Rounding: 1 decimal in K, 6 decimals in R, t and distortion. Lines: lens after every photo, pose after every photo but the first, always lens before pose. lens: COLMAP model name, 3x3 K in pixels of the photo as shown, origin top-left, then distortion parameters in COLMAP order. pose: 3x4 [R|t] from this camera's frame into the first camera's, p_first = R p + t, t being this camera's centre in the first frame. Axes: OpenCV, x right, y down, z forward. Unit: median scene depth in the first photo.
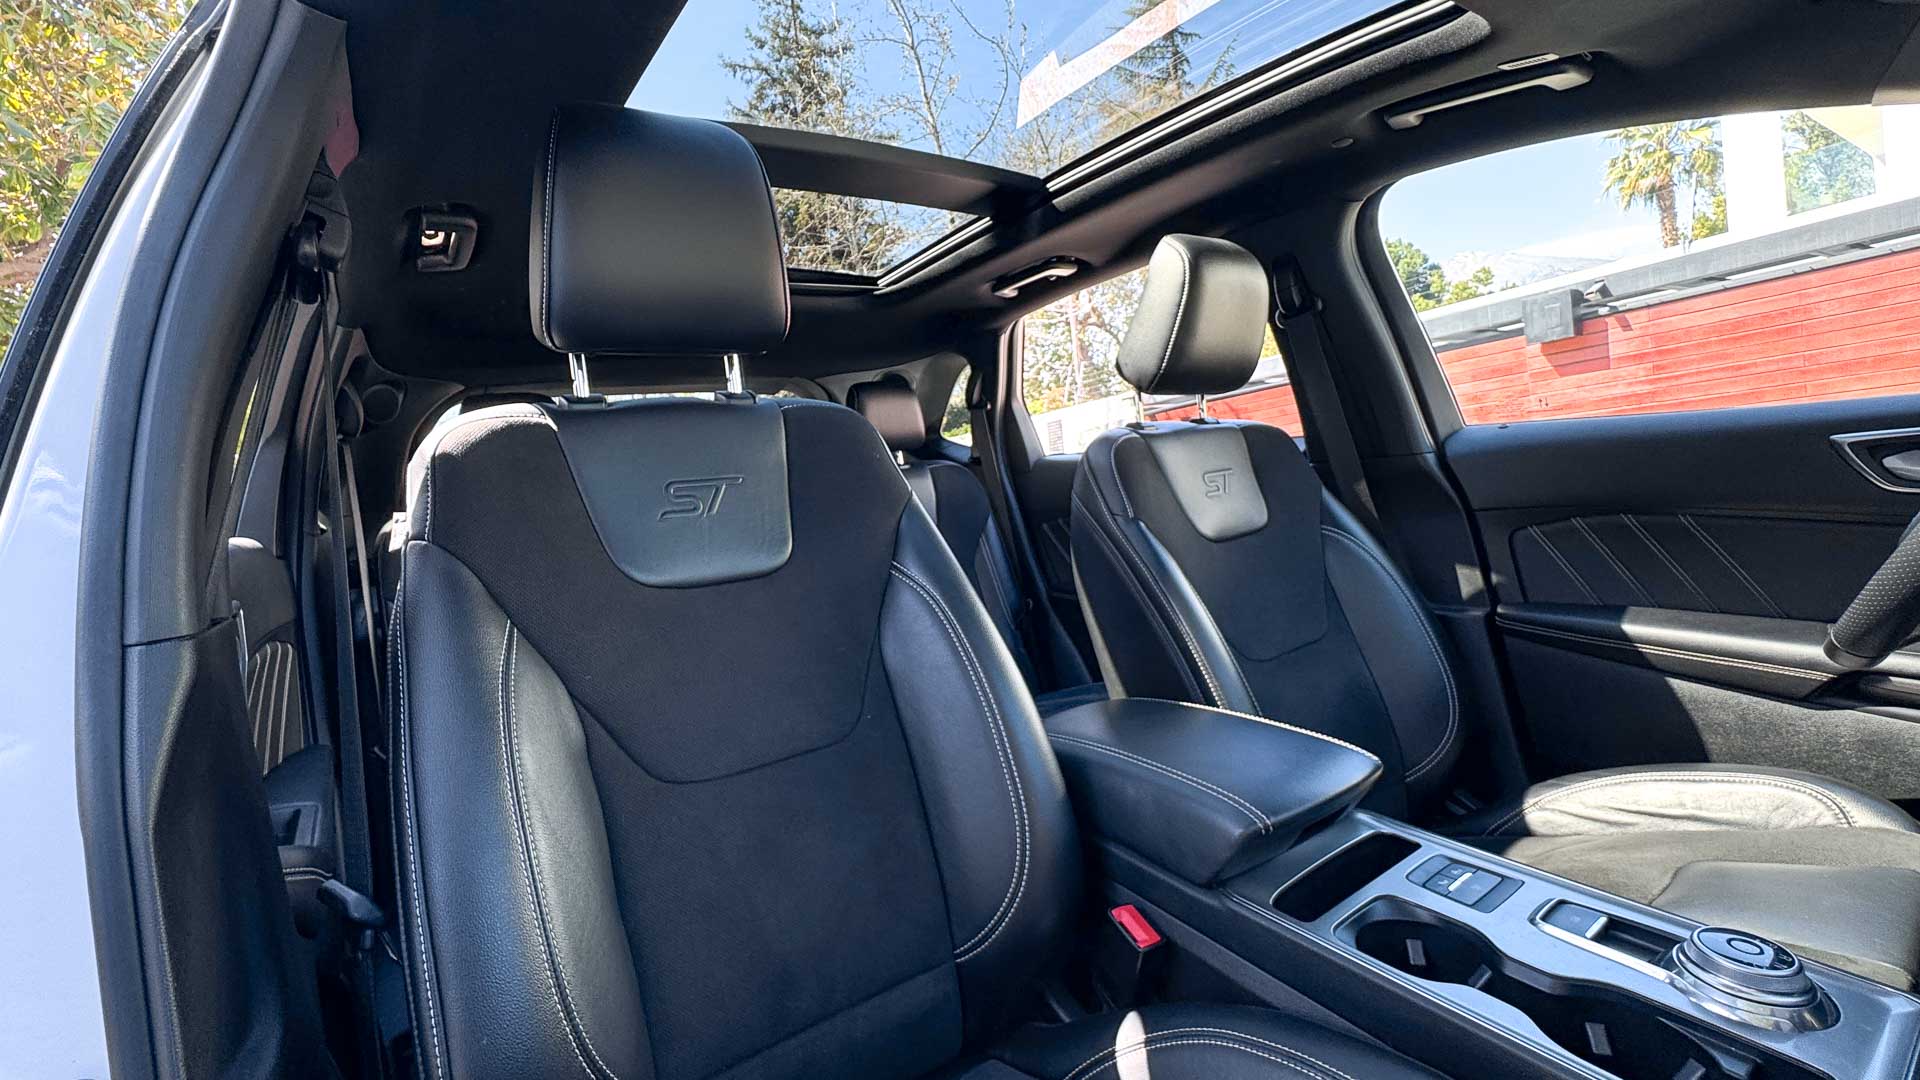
lens RADIAL K [[795.9, 0, 926.1], [0, 795.9, 542.4], [0, 0, 1]] dist [-0.002395, -0.000010]
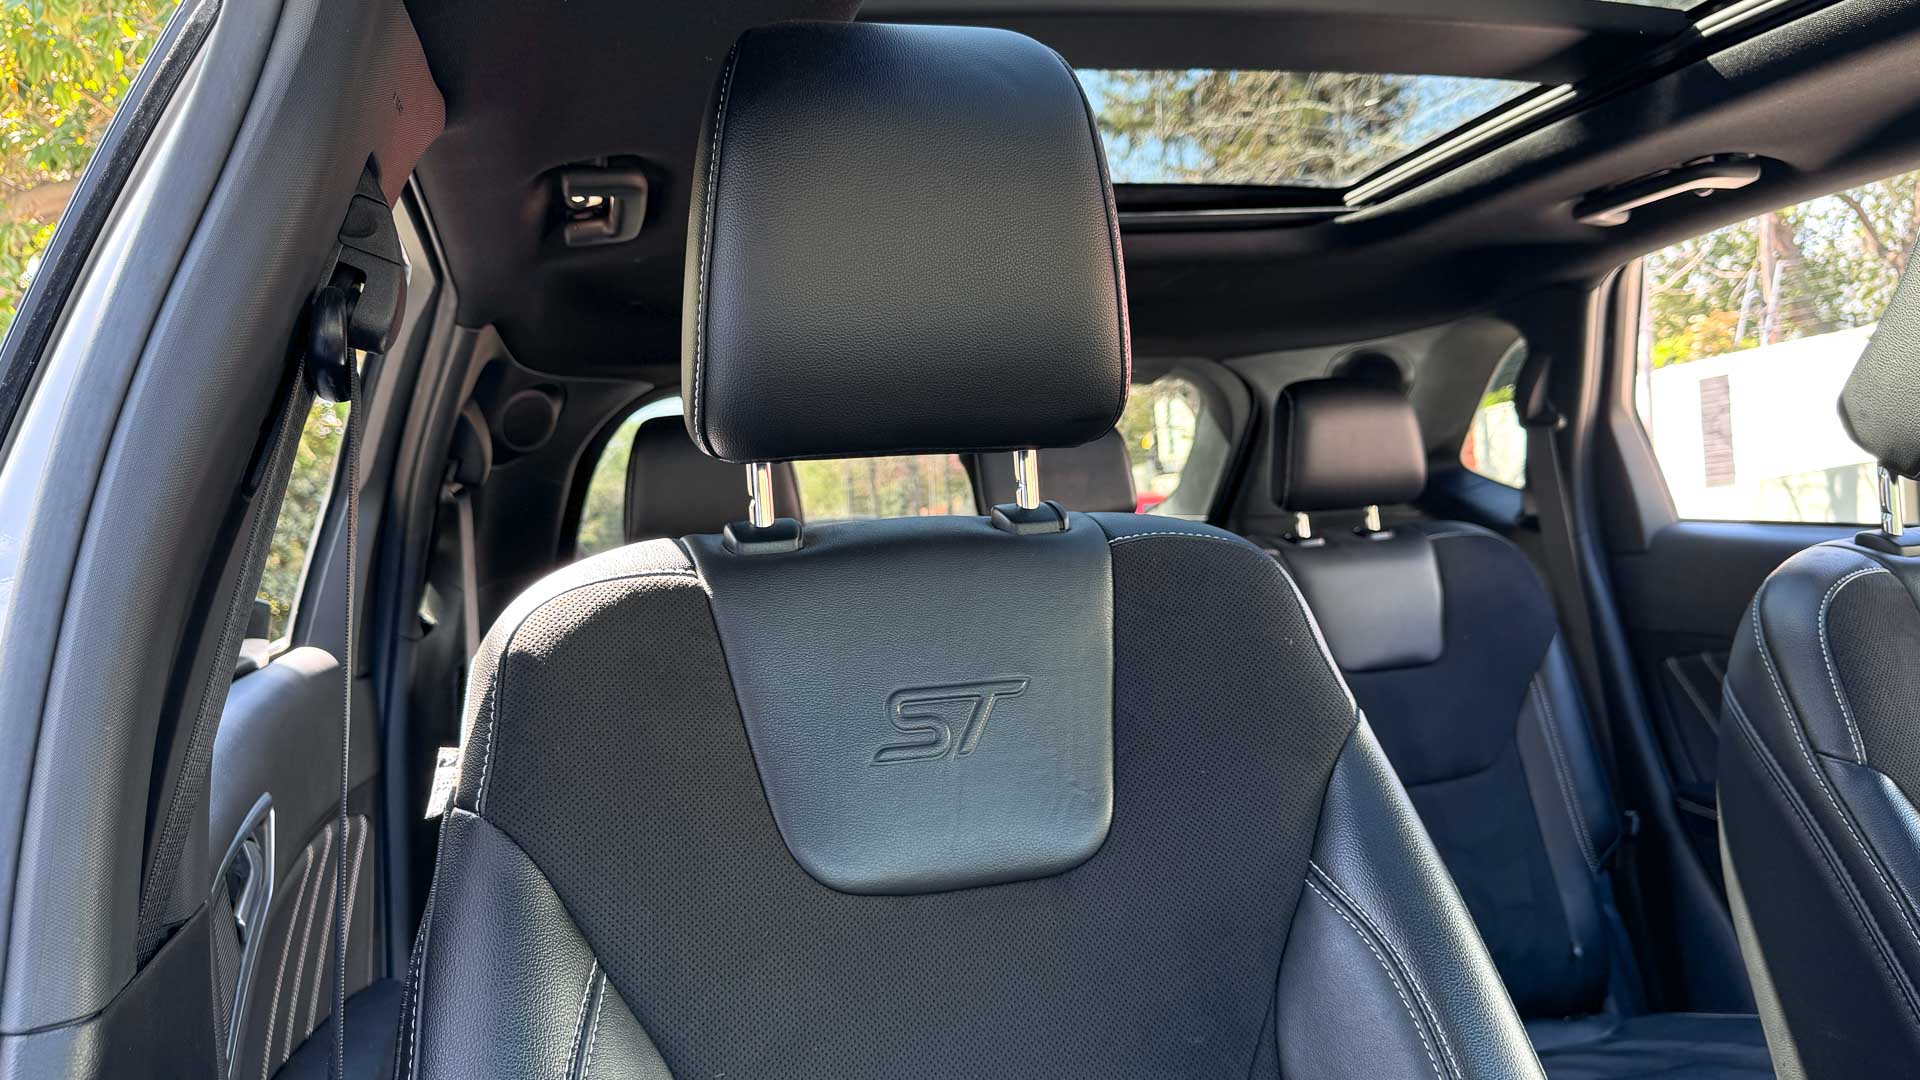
lens RADIAL K [[1412.0, 0, 1001.0], [0, 1412.0, 543.0], [0, 0, 1]] dist [0.052875, -0.075640]
pose [[0.953903, 0.042085, -0.297149, 0.018976], [-0.052722, 0.998220, -0.027871, -0.088683], [0.295447, 0.042252, 0.954424, 0.050534]]
